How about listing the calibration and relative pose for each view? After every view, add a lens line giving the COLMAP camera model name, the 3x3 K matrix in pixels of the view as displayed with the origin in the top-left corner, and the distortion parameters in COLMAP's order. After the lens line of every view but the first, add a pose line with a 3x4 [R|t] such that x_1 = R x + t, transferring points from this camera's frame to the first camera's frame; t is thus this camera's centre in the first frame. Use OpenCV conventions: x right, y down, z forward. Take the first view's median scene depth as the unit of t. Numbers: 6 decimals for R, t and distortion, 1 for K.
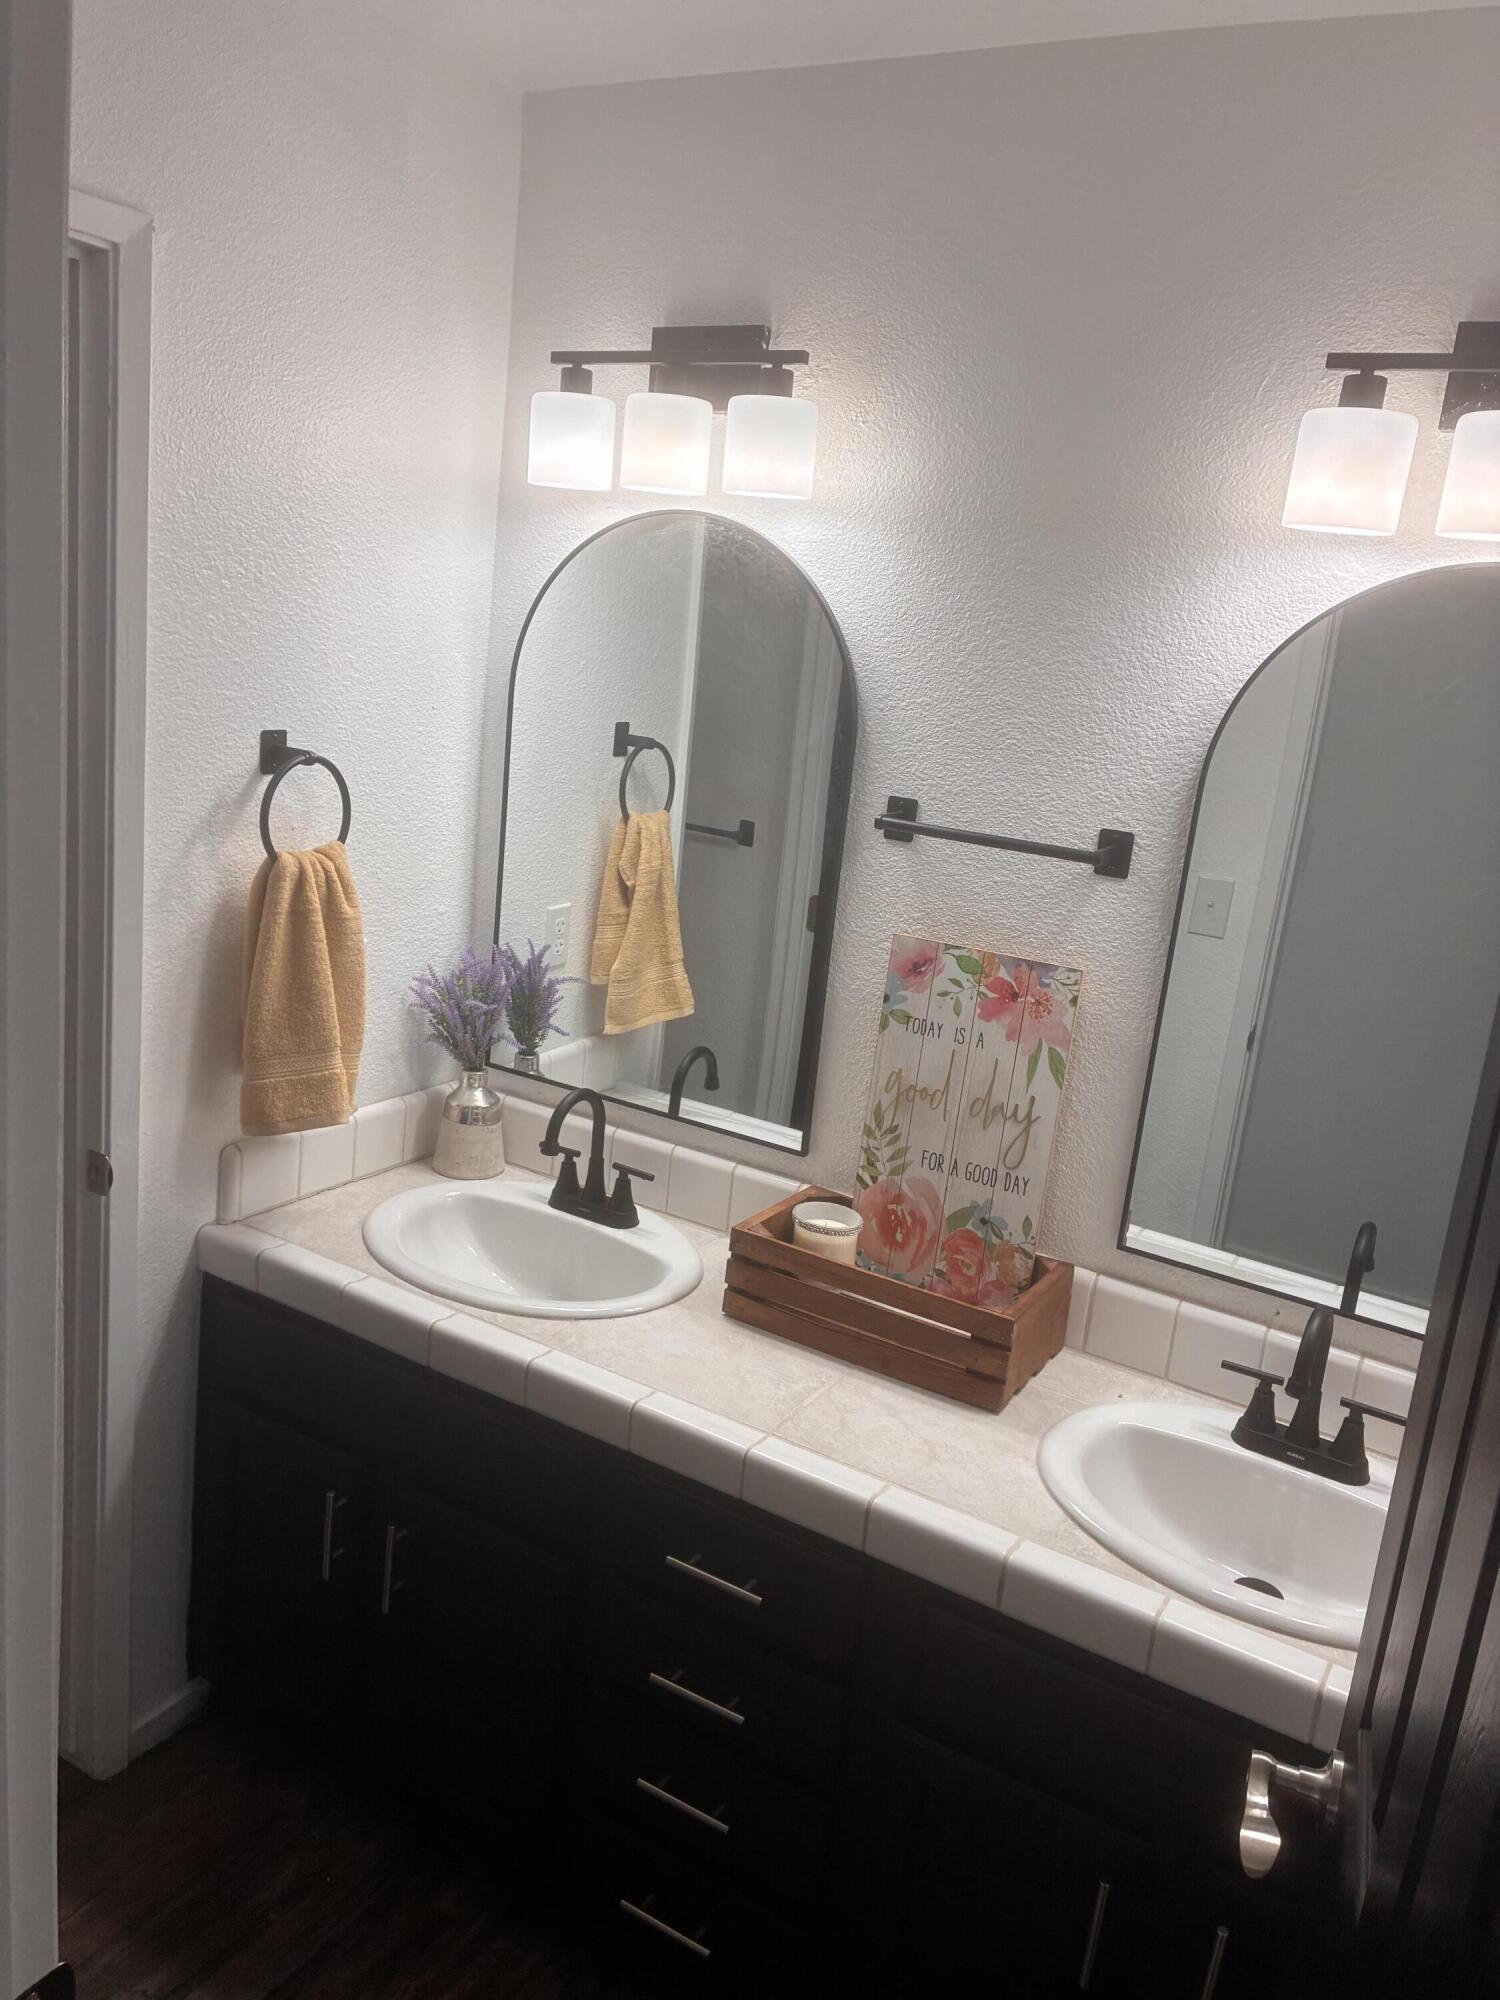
lens RADIAL K [[1541.9, 0, 756.5], [0, 1541.9, 1005.1], [0, 0, 1]] dist [0.010907, -0.017615]
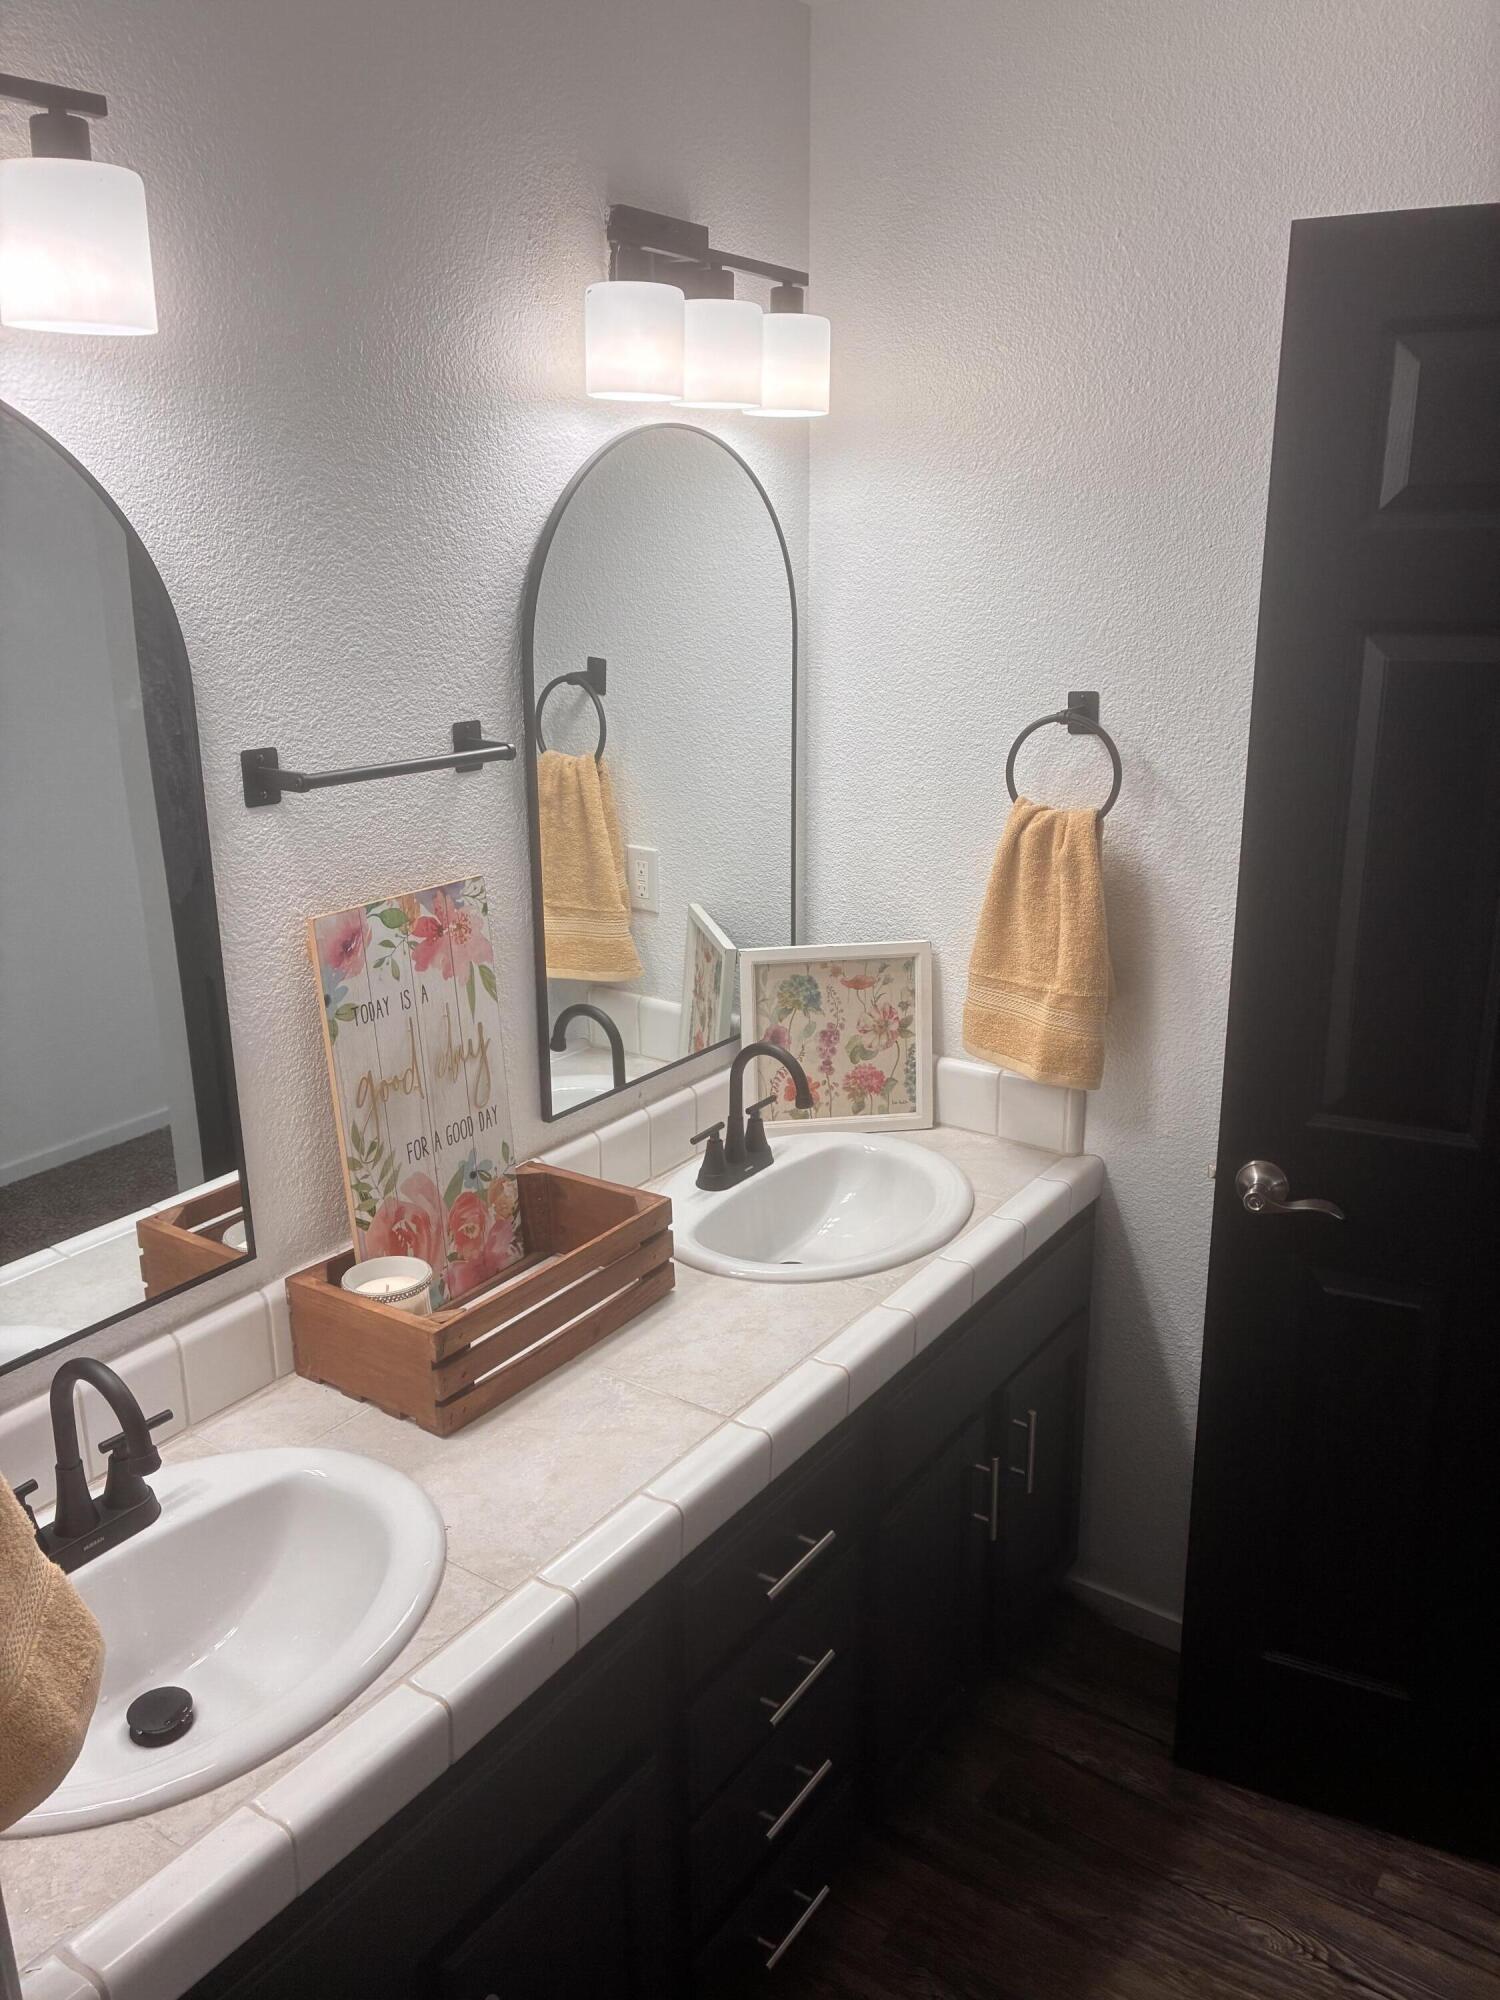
lens RADIAL K [[1541.9, 0, 756.0], [0, 1541.9, 1001.0], [0, 0, 1]] dist [0.010907, -0.017615]
pose [[0.046010, -0.382221, 0.922925, -0.648657], [0.244859, 0.900033, 0.360534, -0.240524], [-0.968466, 0.209399, 0.135001, 0.697649]]
